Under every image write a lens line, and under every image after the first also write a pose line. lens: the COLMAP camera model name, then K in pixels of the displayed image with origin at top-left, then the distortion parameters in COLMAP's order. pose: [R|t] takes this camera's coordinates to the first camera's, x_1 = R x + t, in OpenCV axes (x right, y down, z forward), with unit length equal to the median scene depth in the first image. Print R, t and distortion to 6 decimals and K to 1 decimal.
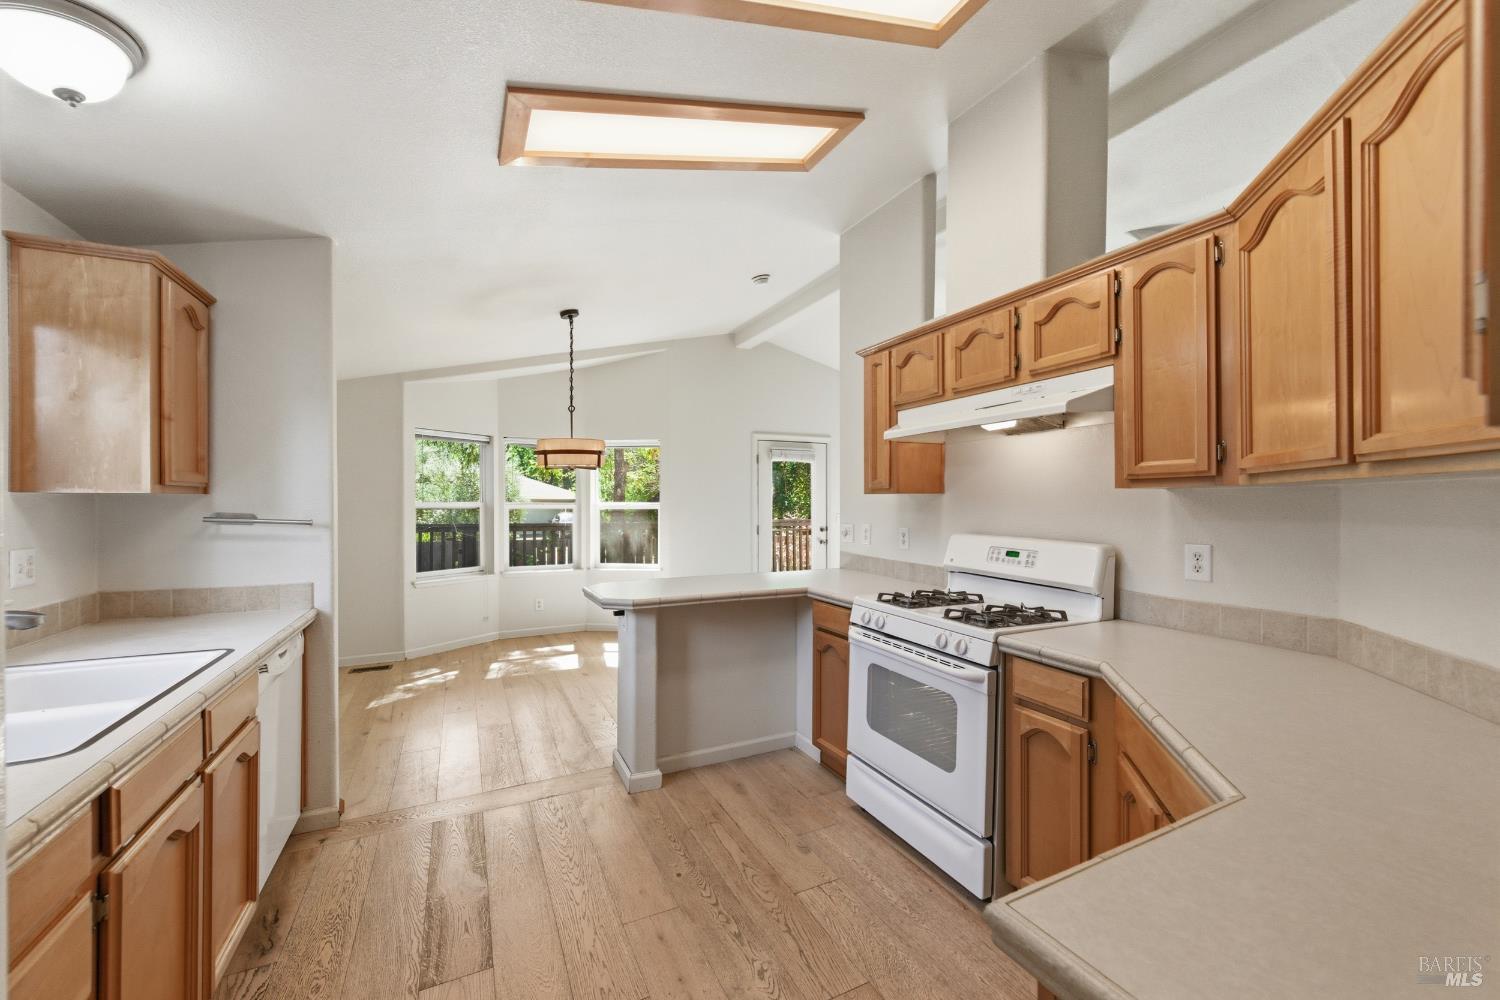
lens RADIAL K [[582.7, 0, 745.5], [0, 582.7, 498.1], [0, 0, 1]] dist [-0.000325, -0.000273]
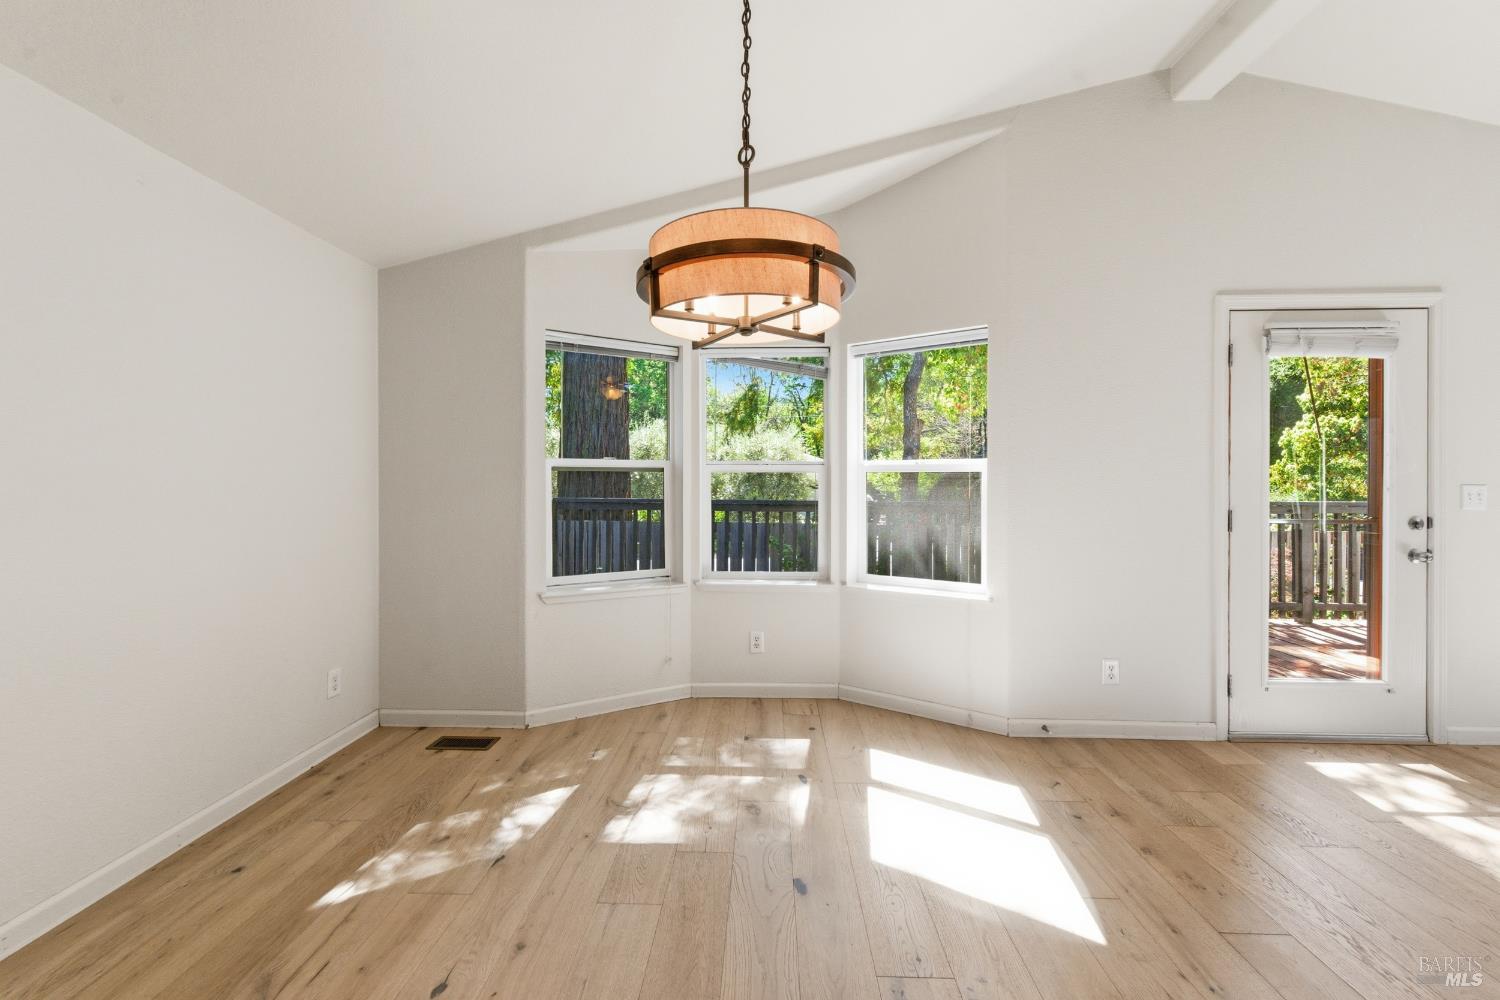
lens RADIAL K [[582.7, 0, 751.7], [0, 582.7, 489.6], [0, 0, 1]] dist [-0.000325, -0.000273]
pose [[0.884517, 0.005241, -0.466478, -0.100027], [0.001332, 0.999904, 0.013761, 0.028580], [0.466506, -0.012793, 0.884426, 0.514873]]
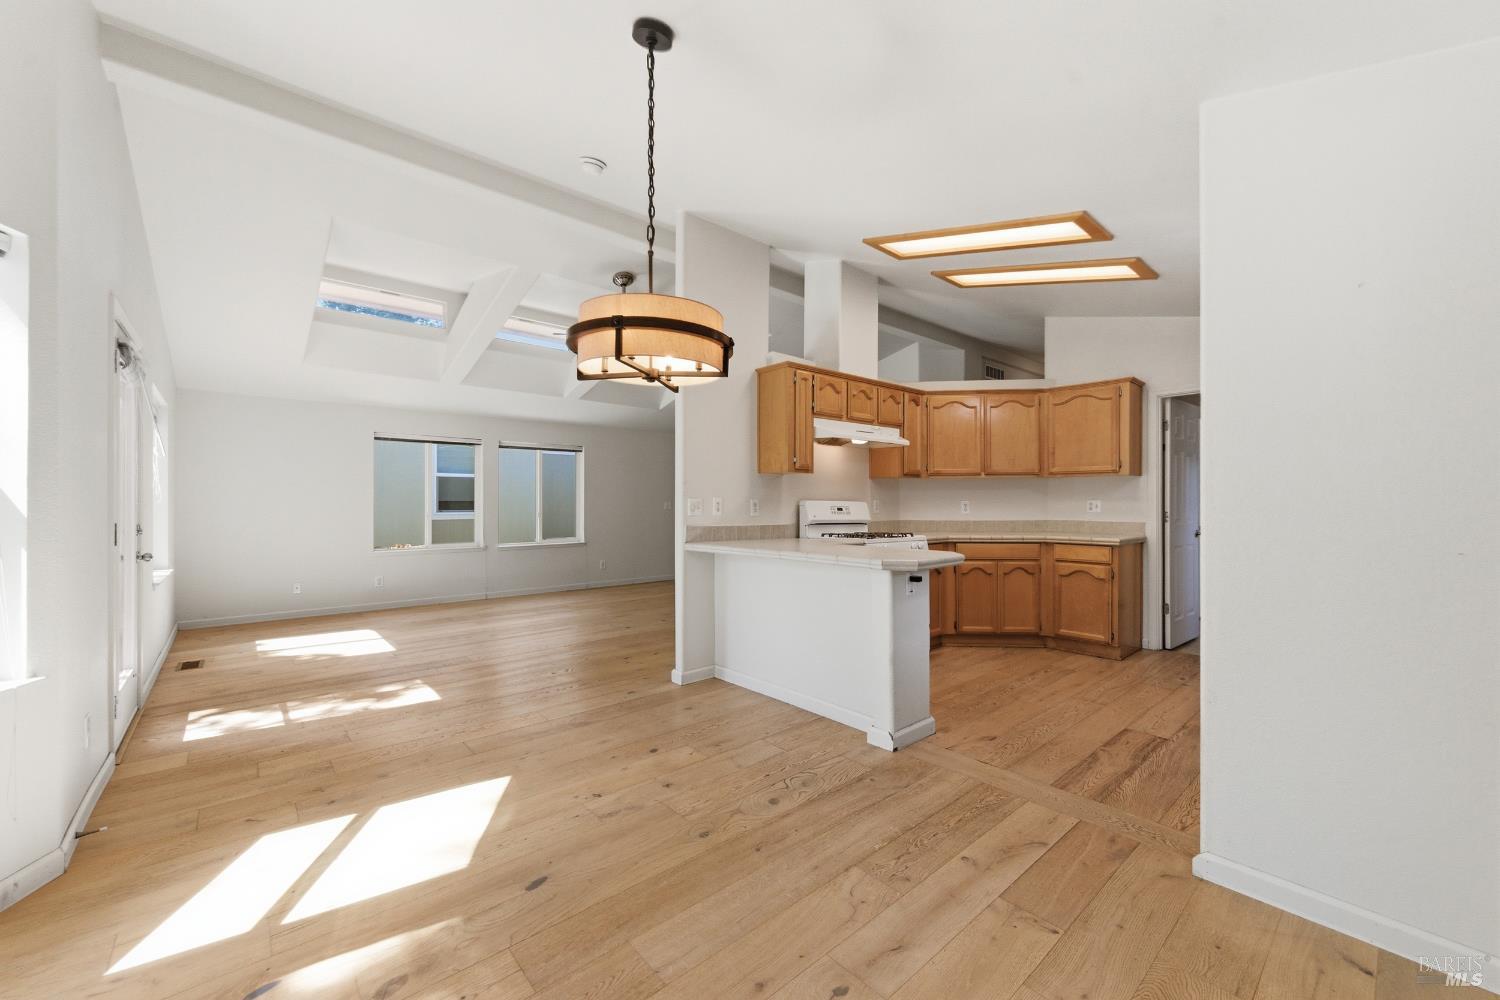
lens RADIAL K [[582.7, 0, 751.3], [0, 582.7, 502.9], [0, 0, 1]] dist [-0.000325, -0.000273]
pose [[-0.260112, 0.003894, 0.965571, -0.555579], [-0.005509, 0.999970, -0.005517, 0.037978], [-0.965563, -0.006754, -0.260083, 0.768012]]
